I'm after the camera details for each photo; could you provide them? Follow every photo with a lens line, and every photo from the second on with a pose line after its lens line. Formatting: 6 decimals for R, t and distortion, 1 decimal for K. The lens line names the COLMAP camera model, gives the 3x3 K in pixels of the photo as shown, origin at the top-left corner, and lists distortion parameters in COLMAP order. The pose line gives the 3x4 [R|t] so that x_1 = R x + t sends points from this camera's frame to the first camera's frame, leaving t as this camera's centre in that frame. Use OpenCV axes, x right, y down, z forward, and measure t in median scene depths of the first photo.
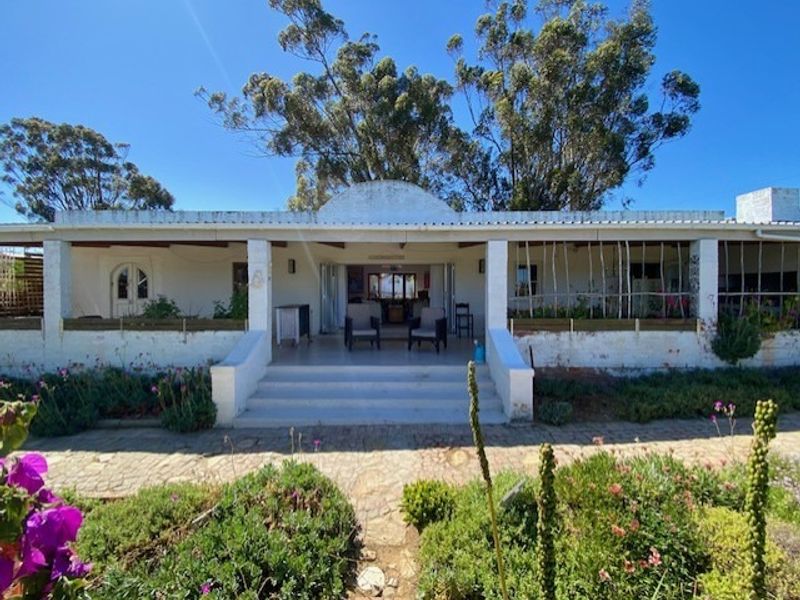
lens RADIAL K [[319.2, 0, 400.0], [0, 319.2, 300.0], [0, 0, 1]] dist [0.036826, -0.029144]
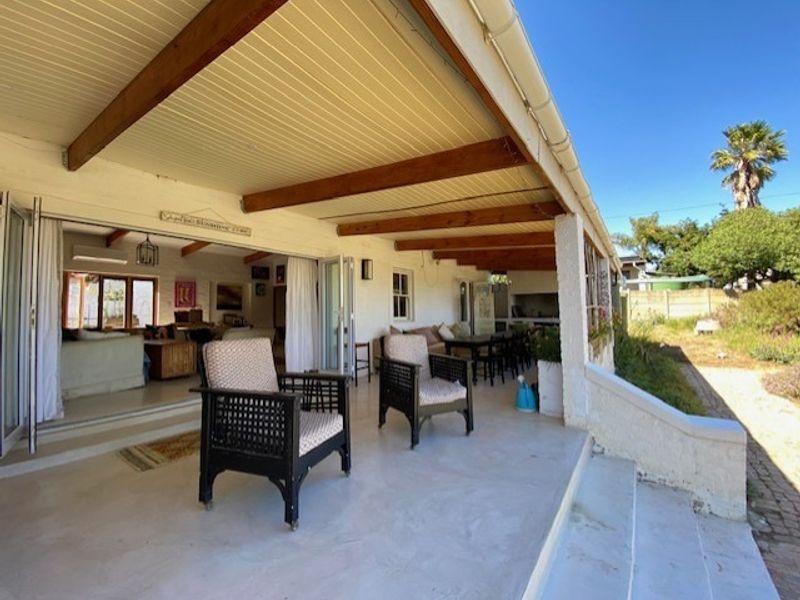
lens RADIAL K [[319.2, 0, 400.0], [0, 319.2, 300.0], [0, 0, 1]] dist [0.036826, -0.029144]
pose [[0.598132, 0.023678, 0.801048, -0.285623], [0.036783, 0.997699, -0.056956, -0.001816], [-0.800553, 0.063532, 0.595885, 0.696435]]
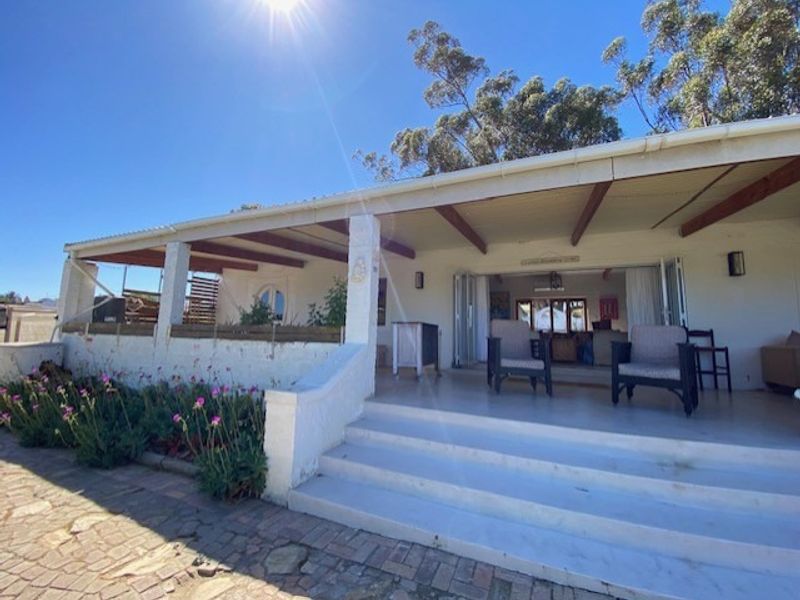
lens RADIAL K [[319.2, 0, 400.0], [0, 319.2, 300.0], [0, 0, 1]] dist [0.036826, -0.029144]
pose [[0.909963, -0.025052, -0.413932, -0.063544], [-0.035177, 0.989913, -0.137241, 0.069773], [0.413195, 0.139445, 0.899903, 0.328004]]
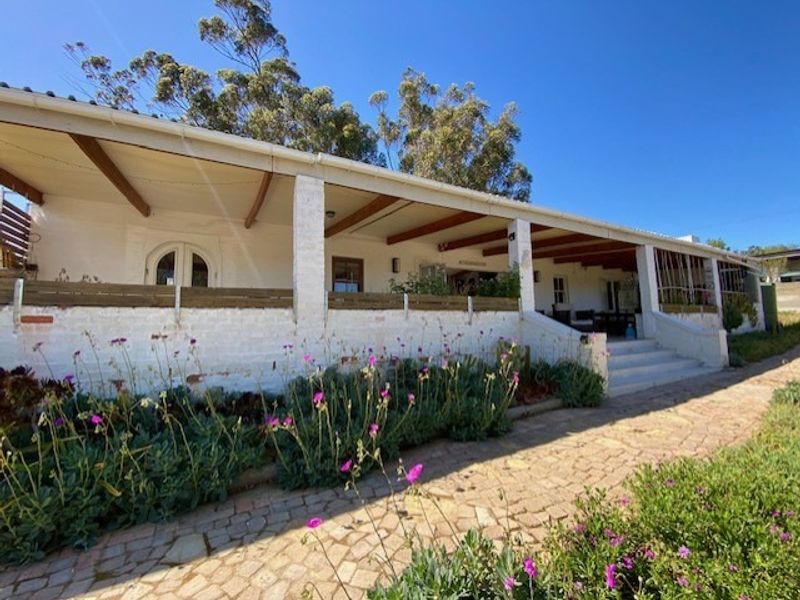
lens RADIAL K [[319.2, 0, 400.0], [0, 319.2, 300.0], [0, 0, 1]] dist [0.036826, -0.029144]
pose [[0.887357, 0.021939, 0.460560, -0.917963], [0.032193, 0.993482, -0.109351, 0.115861], [-0.459957, 0.111861, 0.880867, 0.251994]]
